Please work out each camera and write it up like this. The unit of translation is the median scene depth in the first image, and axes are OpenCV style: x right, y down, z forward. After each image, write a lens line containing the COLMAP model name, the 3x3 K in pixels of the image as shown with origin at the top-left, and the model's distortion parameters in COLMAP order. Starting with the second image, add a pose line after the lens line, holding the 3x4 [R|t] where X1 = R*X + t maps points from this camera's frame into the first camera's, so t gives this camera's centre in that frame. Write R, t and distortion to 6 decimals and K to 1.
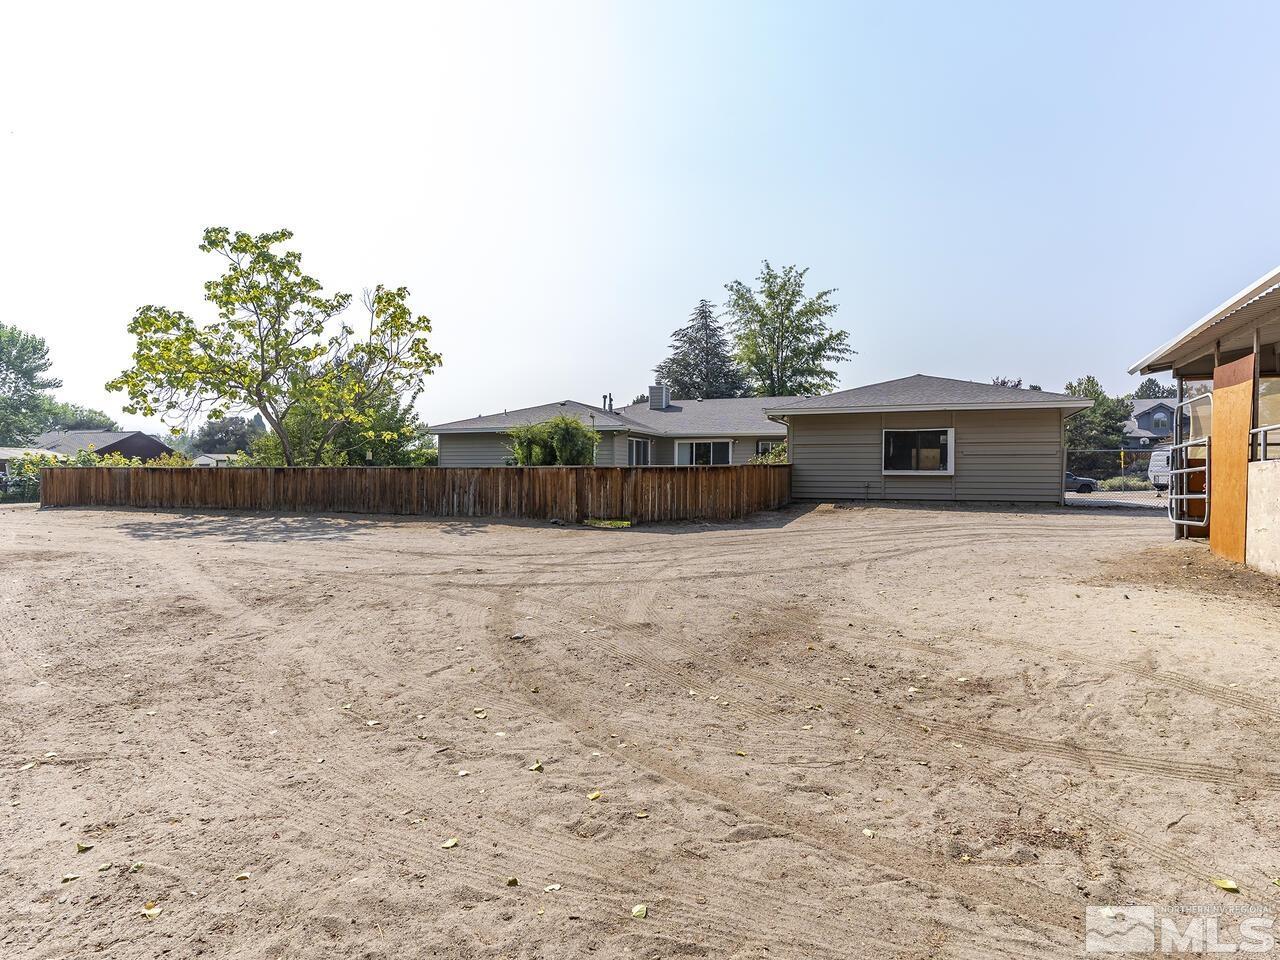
lens RADIAL K [[737.4, 0, 642.6], [0, 737.4, 483.3], [0, 0, 1]] dist [0.005488, -0.000655]
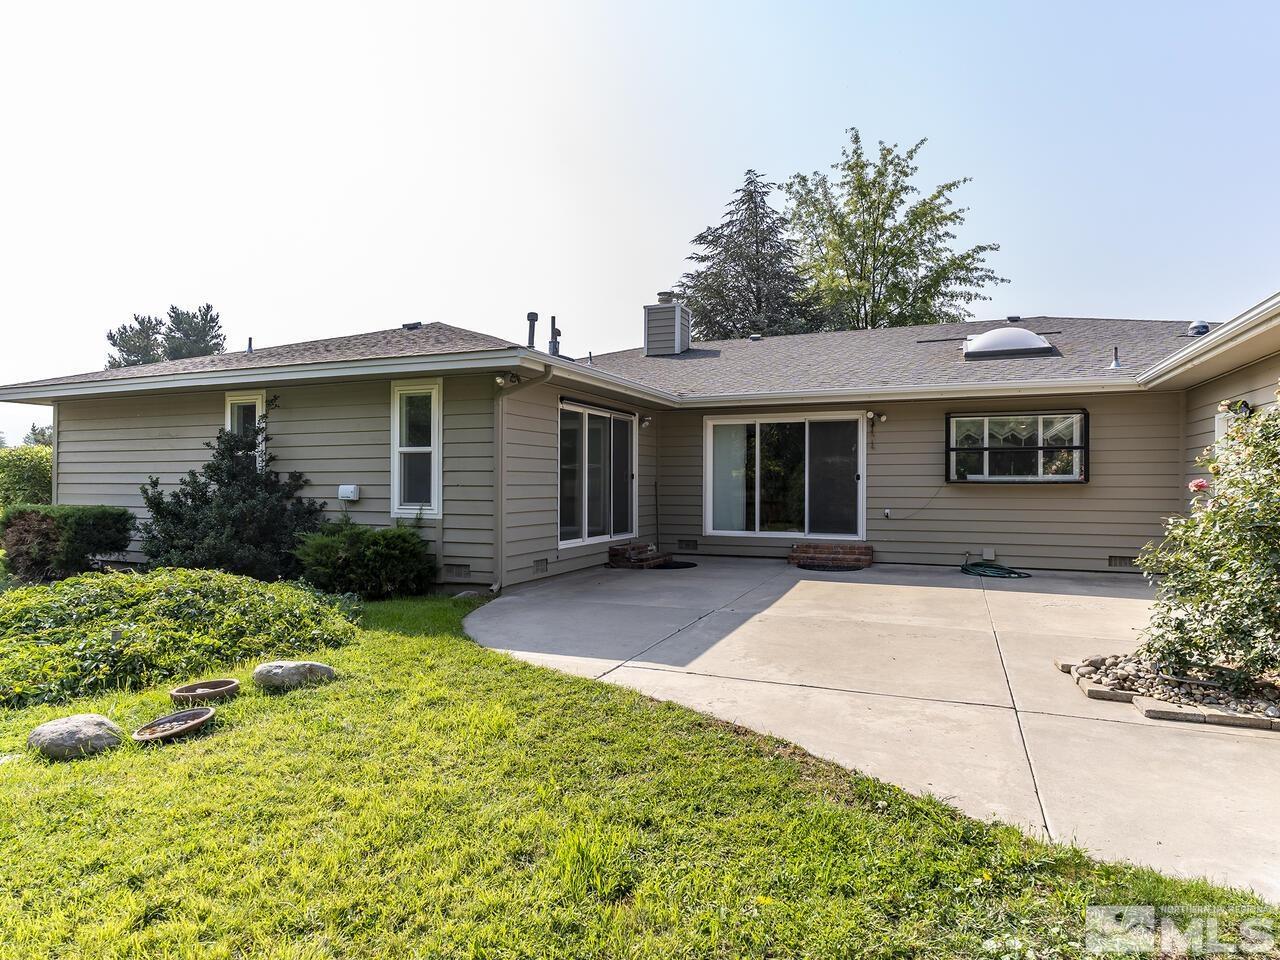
lens RADIAL K [[737.4, 0, 634.6], [0, 737.4, 483.7], [0, 0, 1]] dist [0.005488, -0.000655]
pose [[0.999235, -0.001785, -0.039058, 0.018708], [0.001746, 0.999998, -0.001056, -0.019954], [0.039060, 0.000987, 0.999236, 0.503350]]
